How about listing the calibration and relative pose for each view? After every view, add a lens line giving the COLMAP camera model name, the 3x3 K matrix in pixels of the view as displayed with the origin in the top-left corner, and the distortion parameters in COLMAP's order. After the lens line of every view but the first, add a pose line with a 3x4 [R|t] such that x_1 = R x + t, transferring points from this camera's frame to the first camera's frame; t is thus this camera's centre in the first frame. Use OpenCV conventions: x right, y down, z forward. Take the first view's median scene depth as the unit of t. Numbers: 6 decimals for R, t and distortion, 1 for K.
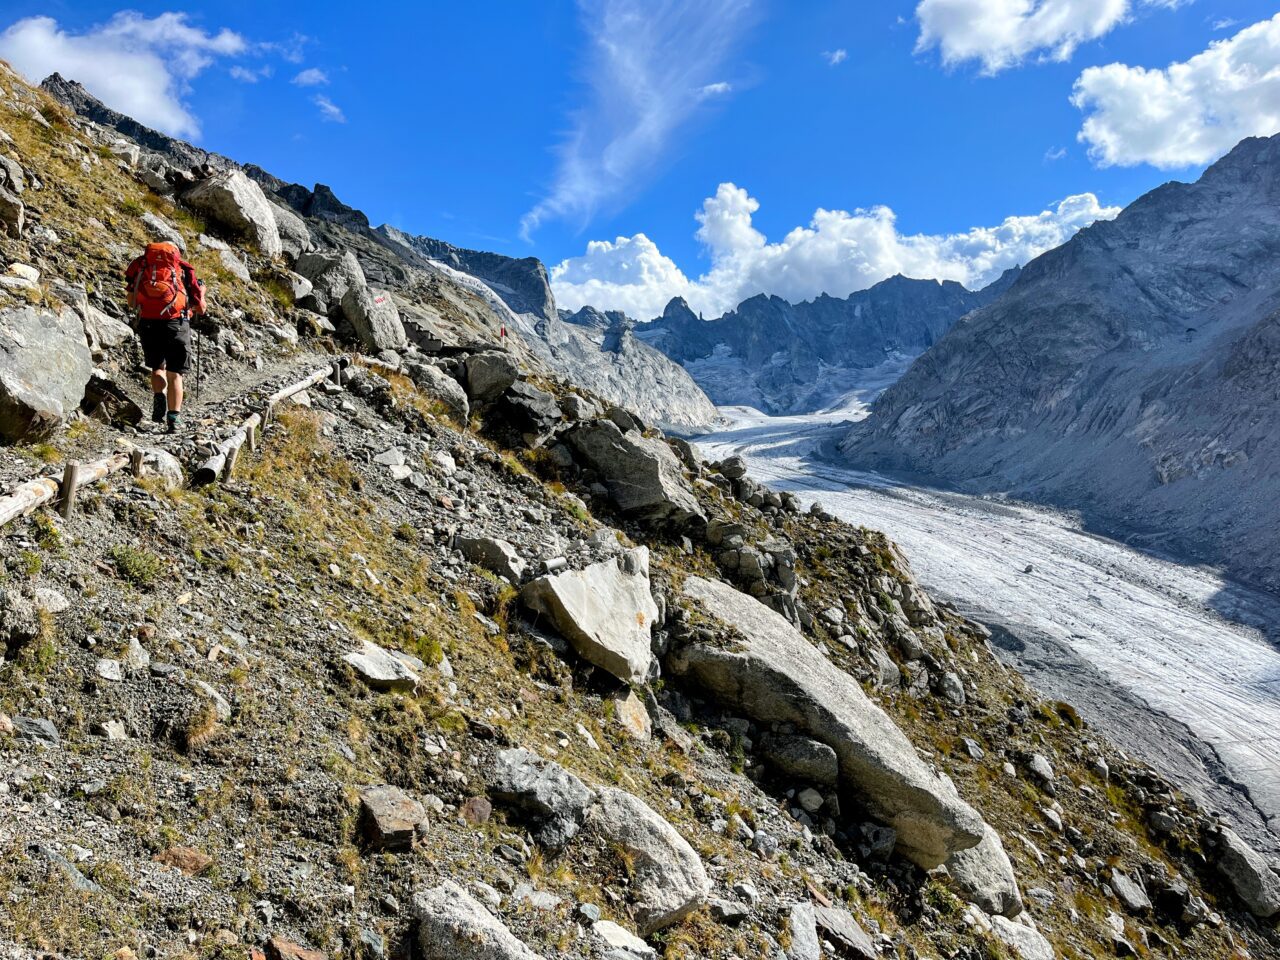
lens RADIAL K [[964.4, 0, 644.1], [0, 964.4, 489.0], [0, 0, 1]] dist [0.065444, -0.093330]
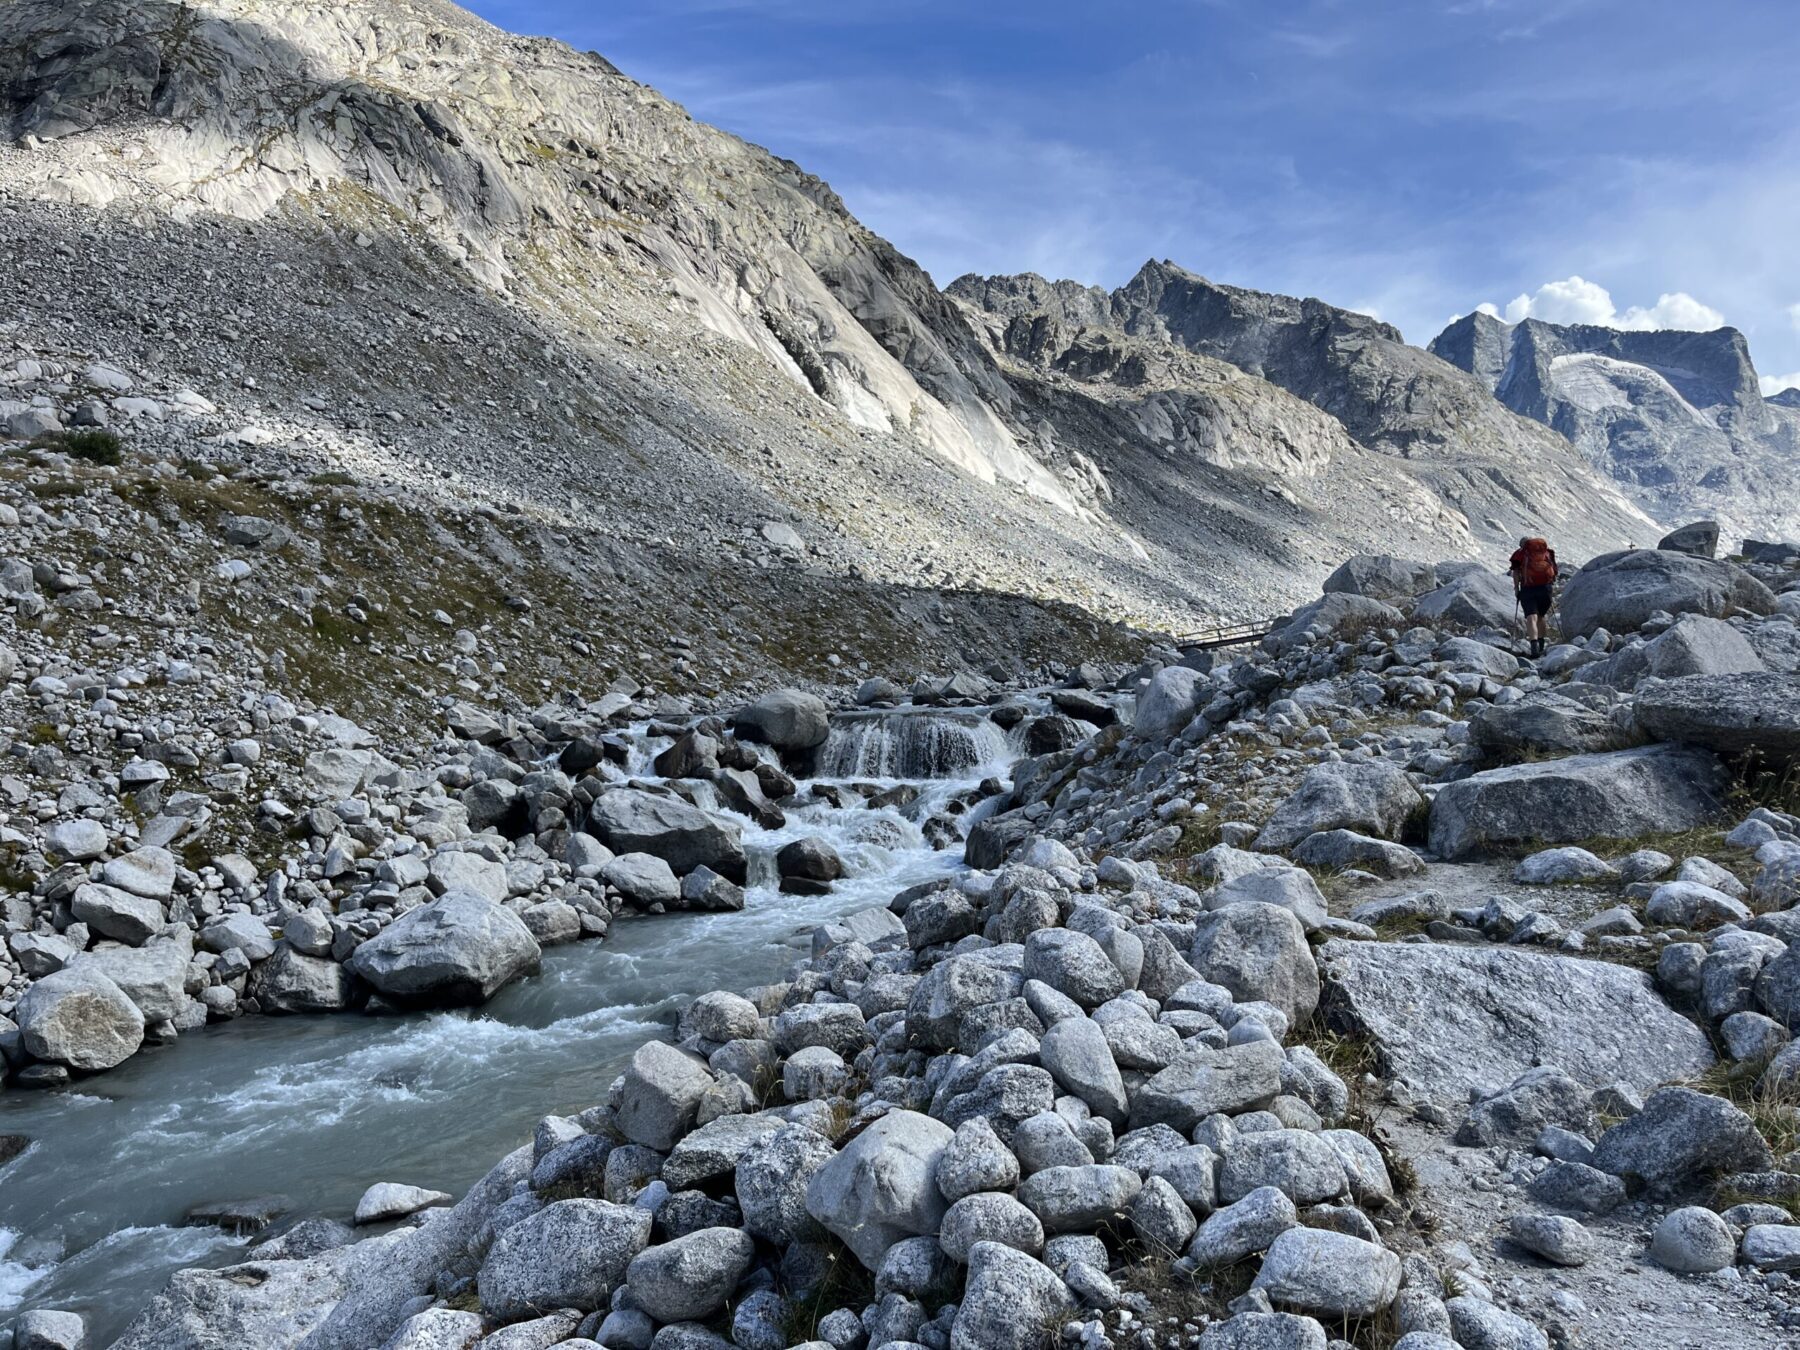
lens RADIAL K [[1356.2, 0, 899.3], [0, 1356.2, 668.2], [0, 0, 1]] dist [0.065444, -0.093330]
pose [[0.712907, 0.004880, -0.701242, 0.321484], [-0.024901, 0.999521, -0.018360, 0.114104], [0.700817, 0.030550, 0.712687, -0.375761]]
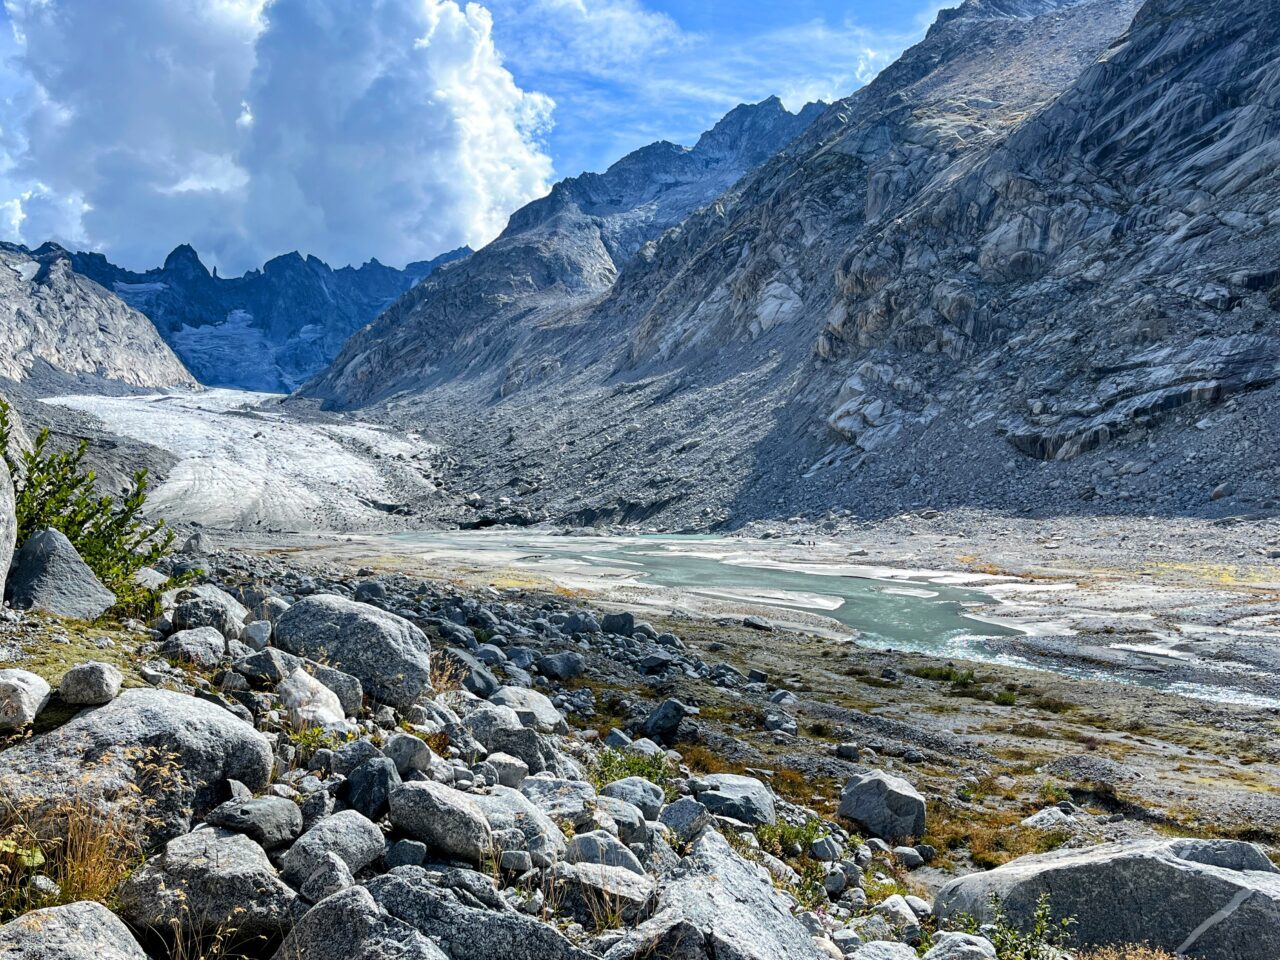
lens RADIAL K [[1254.2, 0, 637.3], [0, 1254.2, 480.1], [0, 0, 1]] dist [0.039318, 0.000000]
pose [[0.948550, 0.048666, 0.312864, 0.198650], [-0.031173, 0.997671, -0.060674, 0.102046], [-0.315088, 0.047799, 0.947858, -0.143384]]
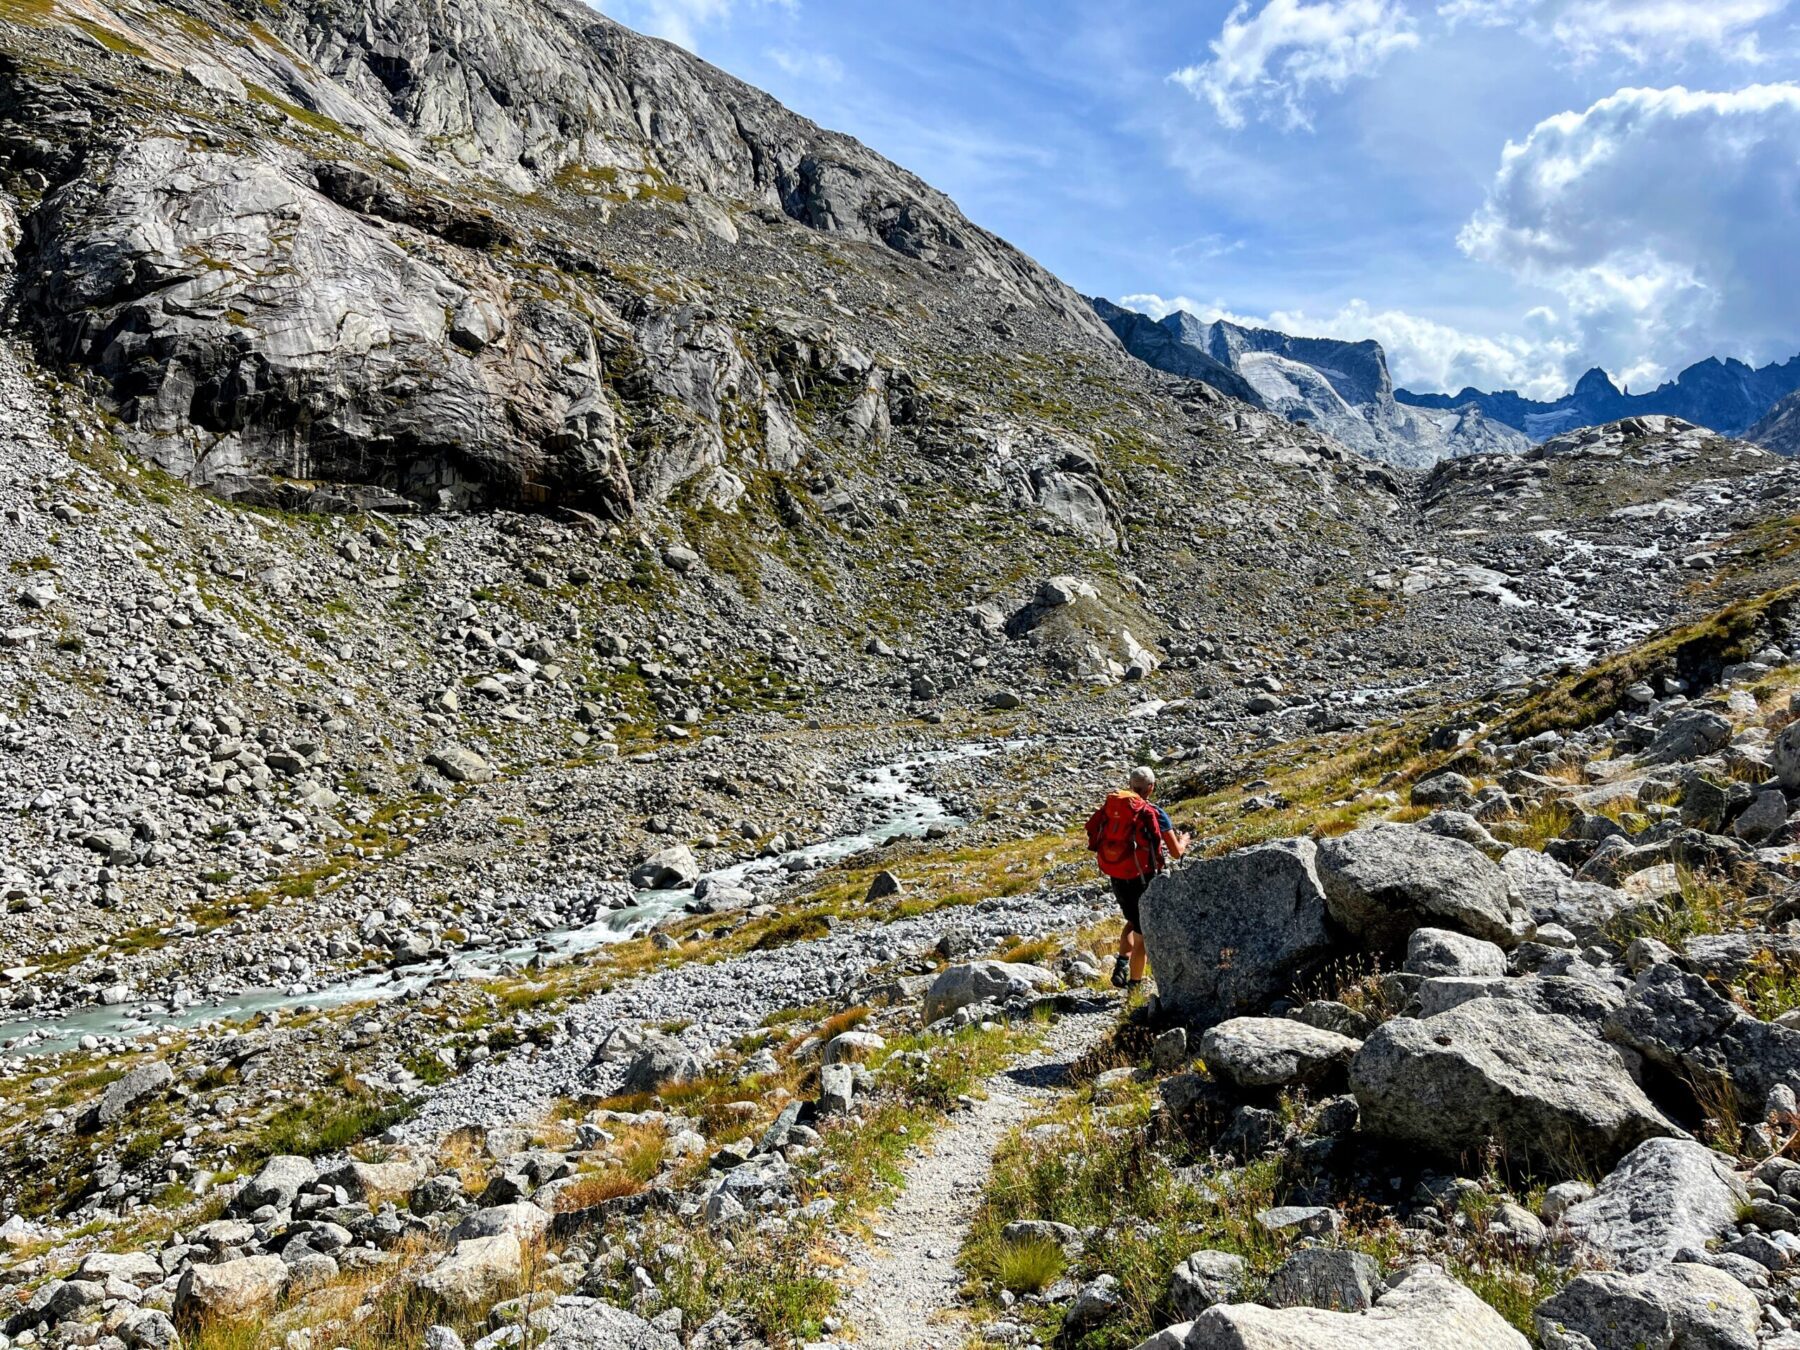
lens RADIAL K [[1355.9, 0, 892.8], [0, 1355.9, 667.7], [0, 0, 1]] dist [0.009748, 0.000101]
pose [[0.864255, 0.037494, -0.501655, 0.297080], [-0.037665, 0.999242, 0.009793, 0.163147], [0.501642, 0.010431, 0.865013, -0.716324]]
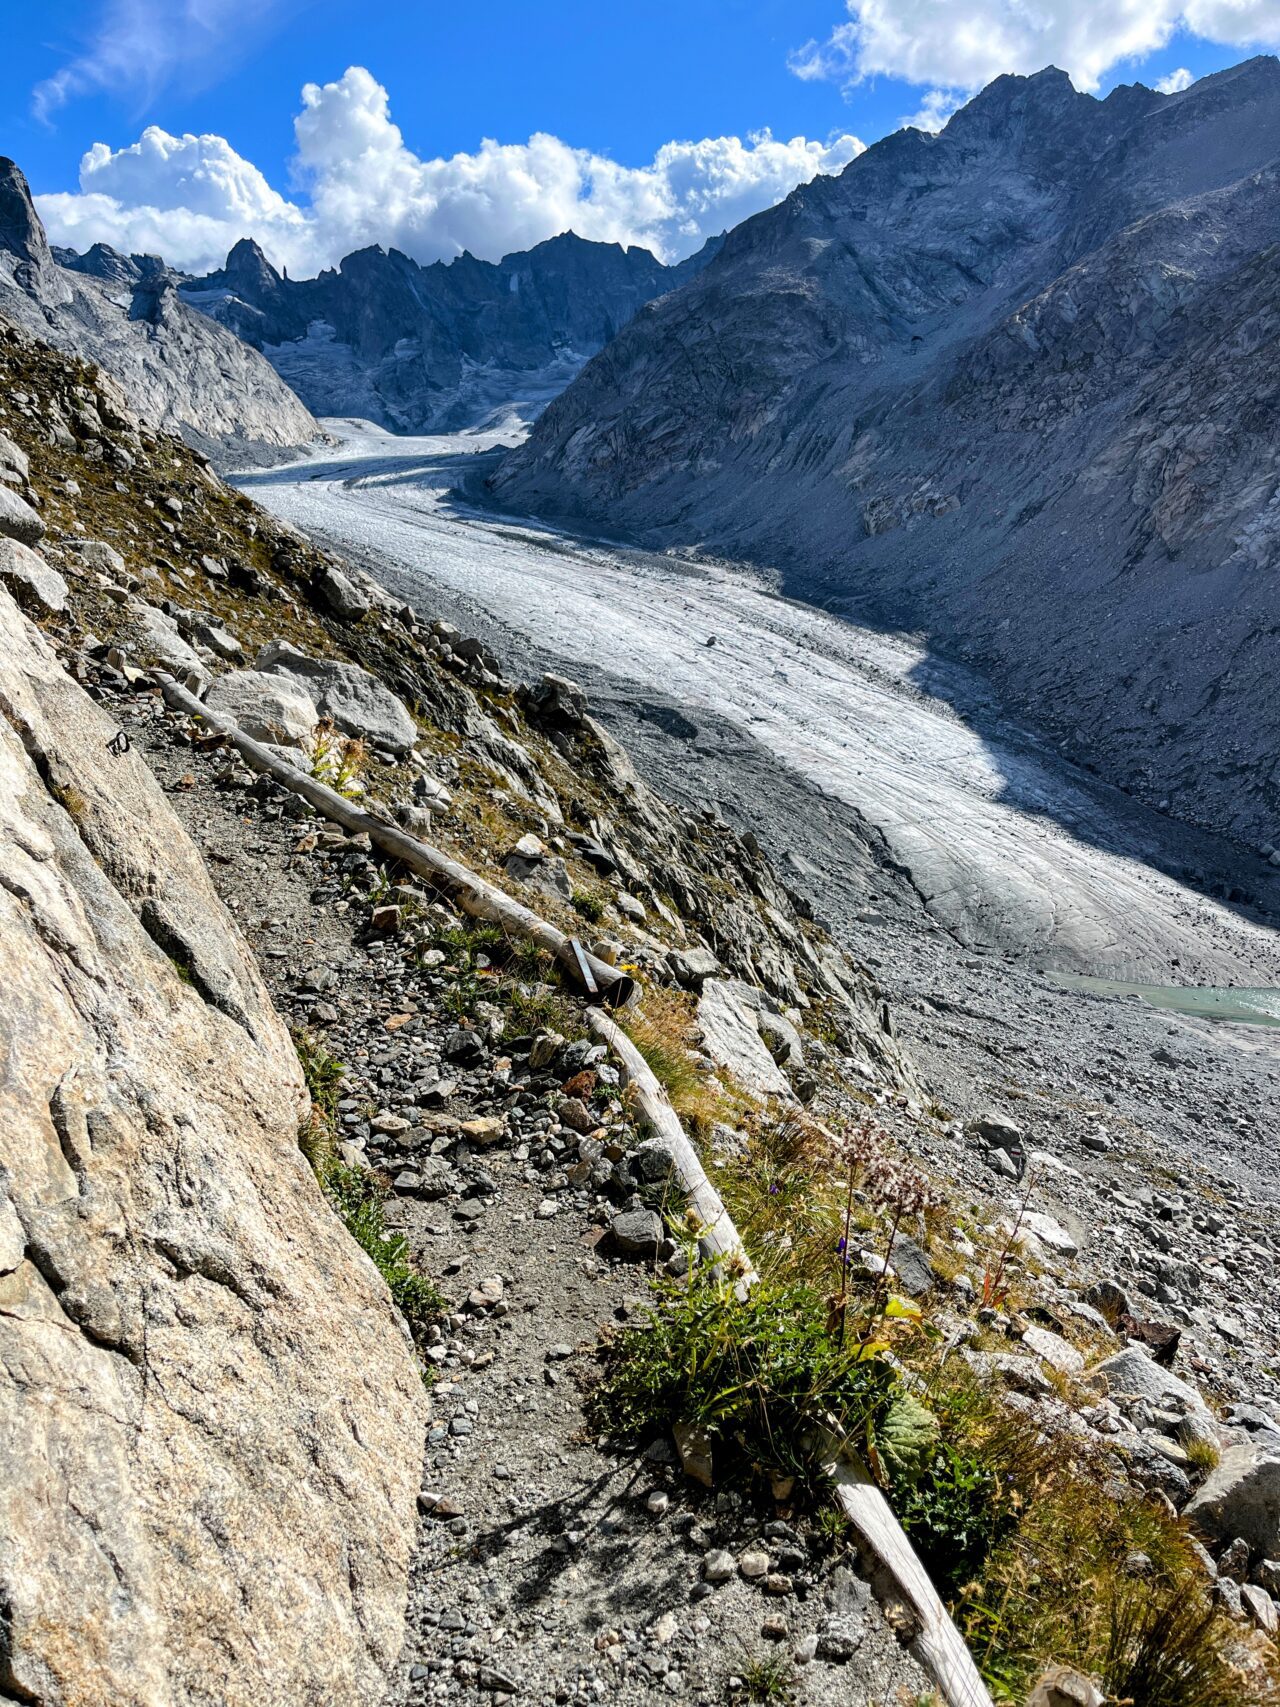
lens RADIAL K [[1286.1, 0, 650.2], [0, 1286.1, 868.8], [0, 0, 1]] dist [0.065444, -0.093330]
pose [[0.951680, -0.066011, 0.299913, 0.005418], [-0.008870, 0.970307, 0.241713, 0.003619], [-0.306964, -0.232694, 0.922836, -0.014483]]
